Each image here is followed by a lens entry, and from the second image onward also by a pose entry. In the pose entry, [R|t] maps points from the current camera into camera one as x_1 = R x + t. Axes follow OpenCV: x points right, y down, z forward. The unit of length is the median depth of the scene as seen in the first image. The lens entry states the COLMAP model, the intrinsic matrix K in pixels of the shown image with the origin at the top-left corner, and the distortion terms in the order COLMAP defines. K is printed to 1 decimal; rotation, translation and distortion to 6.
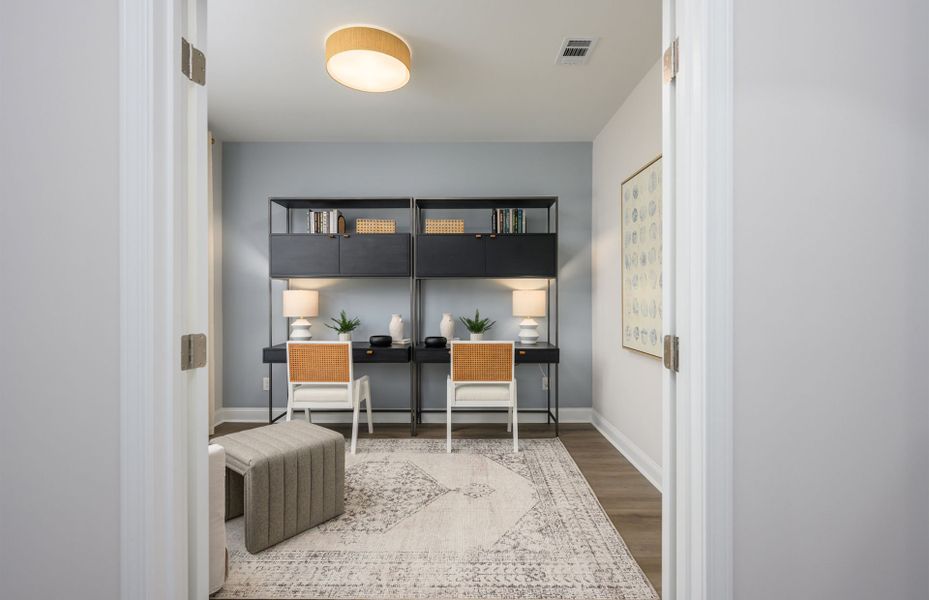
lens RADIAL K [[447.1, 0, 465.4], [0, 447.1, 299.3], [0, 0, 1]] dist [-0.001610, -0.000102]
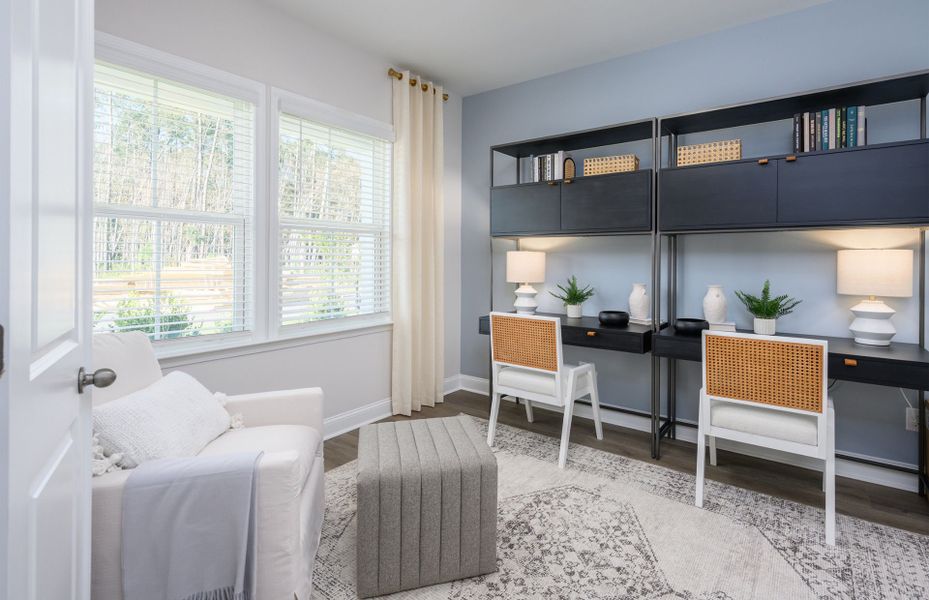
lens RADIAL K [[447.1, 0, 500.8], [0, 447.1, 260.9], [0, 0, 1]] dist [-0.001610, -0.000102]
pose [[0.822292, 0.007641, -0.569014, 0.082476], [-0.010401, 0.999945, -0.001604, 0.000145], [0.568970, 0.007238, 0.822326, 0.292436]]
